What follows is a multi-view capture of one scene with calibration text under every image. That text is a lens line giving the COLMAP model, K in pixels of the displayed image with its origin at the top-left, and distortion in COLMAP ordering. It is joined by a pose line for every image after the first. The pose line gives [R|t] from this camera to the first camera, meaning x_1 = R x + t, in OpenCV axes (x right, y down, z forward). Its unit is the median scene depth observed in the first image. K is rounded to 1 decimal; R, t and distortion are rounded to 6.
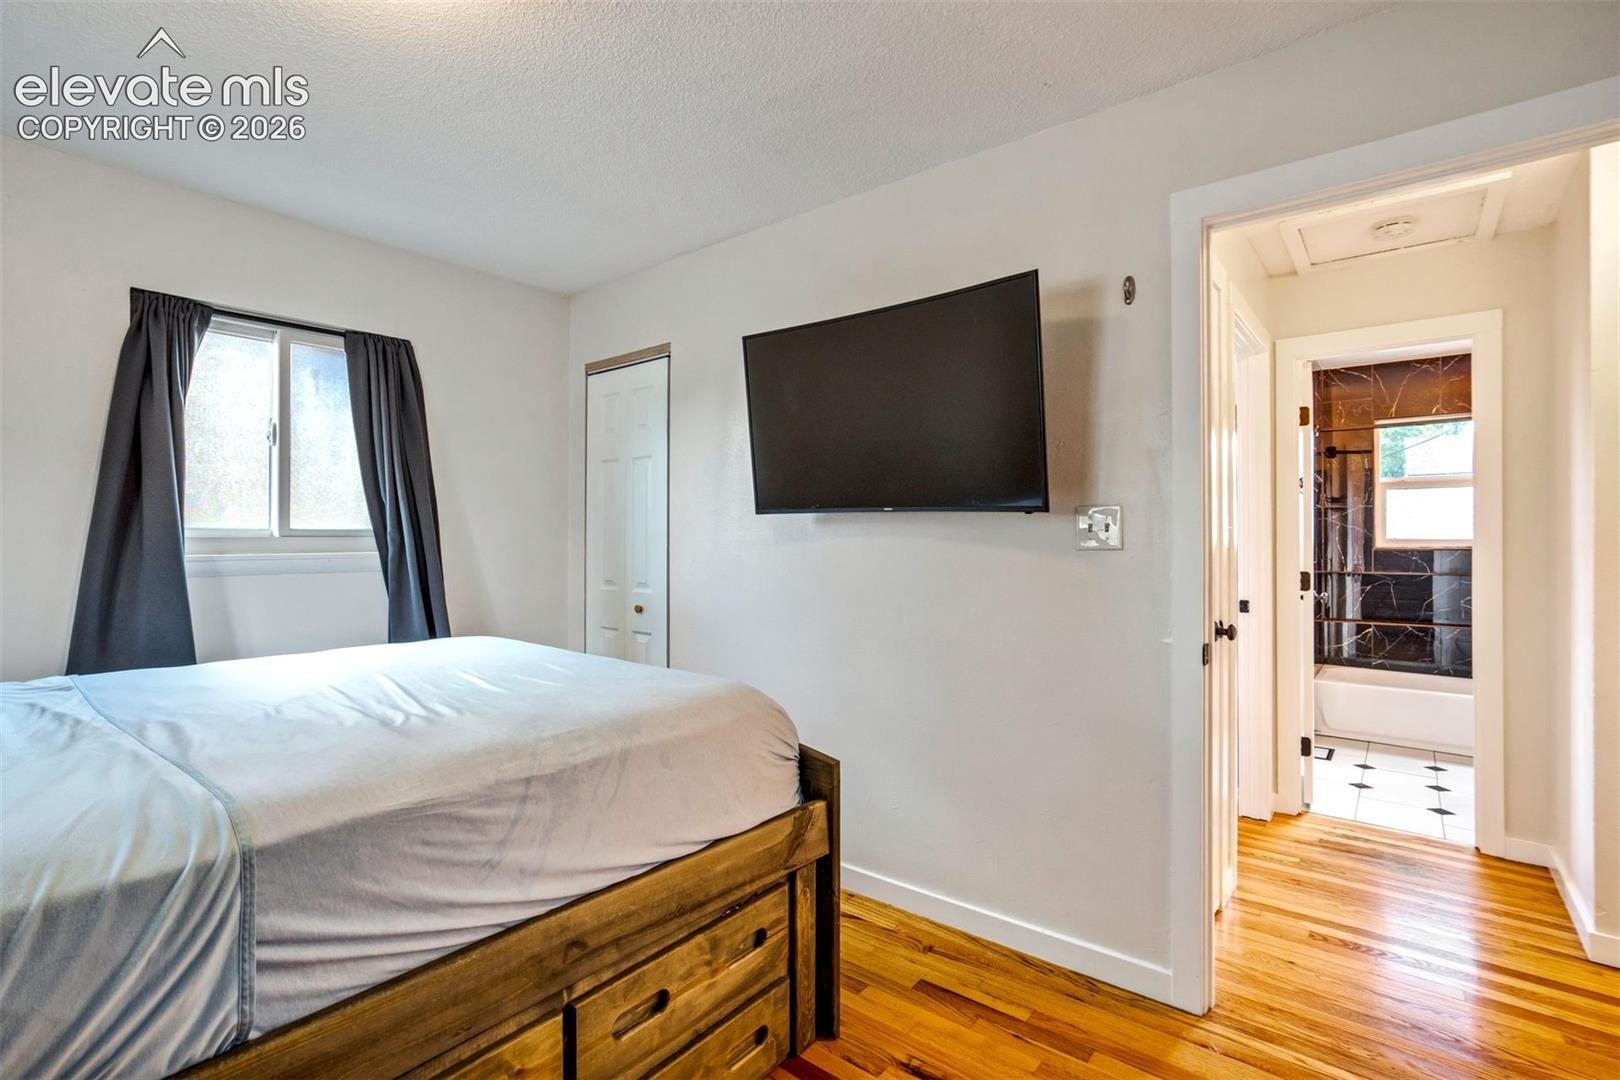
lens RADIAL K [[756.1, 0, 804.3], [0, 756.1, 533.9], [0, 0, 1]] dist [-0.041893, 0.021917]
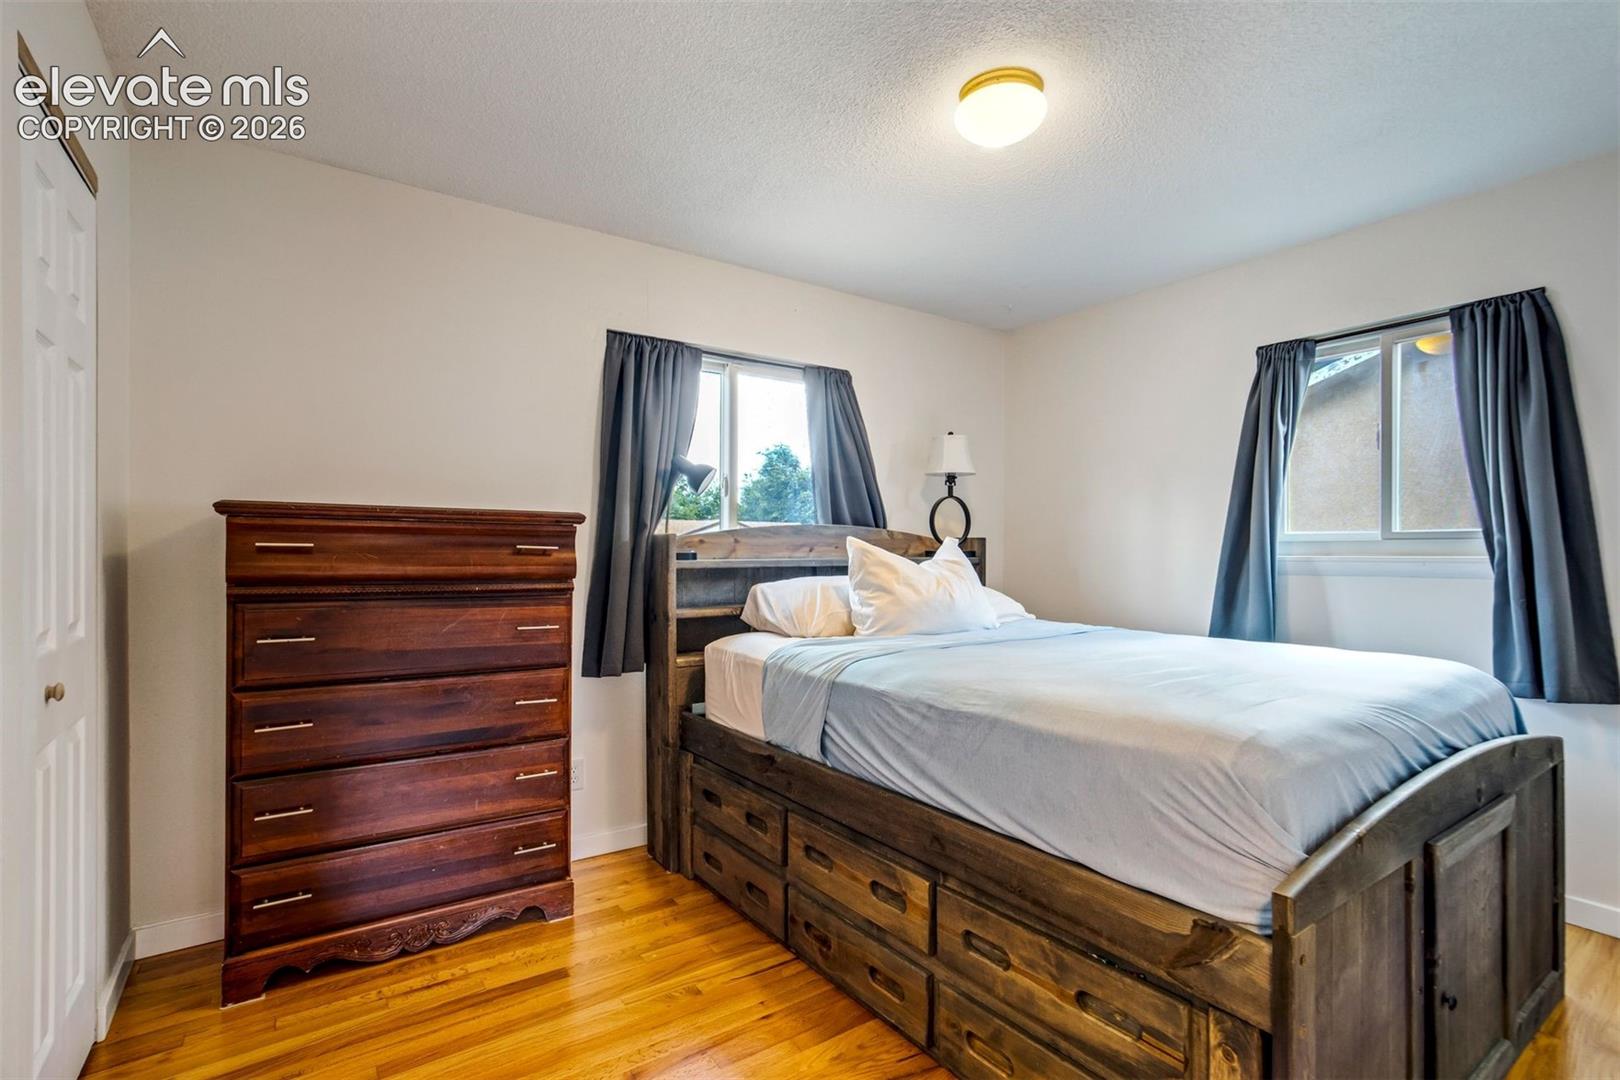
lens RADIAL K [[750.8, 0, 808.9], [0, 750.8, 552.7], [0, 0, 1]] dist [-0.002057, 0.000069]
pose [[-0.269543, 0.001716, -0.962987, 0.866267], [0.006636, 0.999978, -0.000075, 0.028699], [0.962965, -0.006410, -0.269549, 0.946173]]
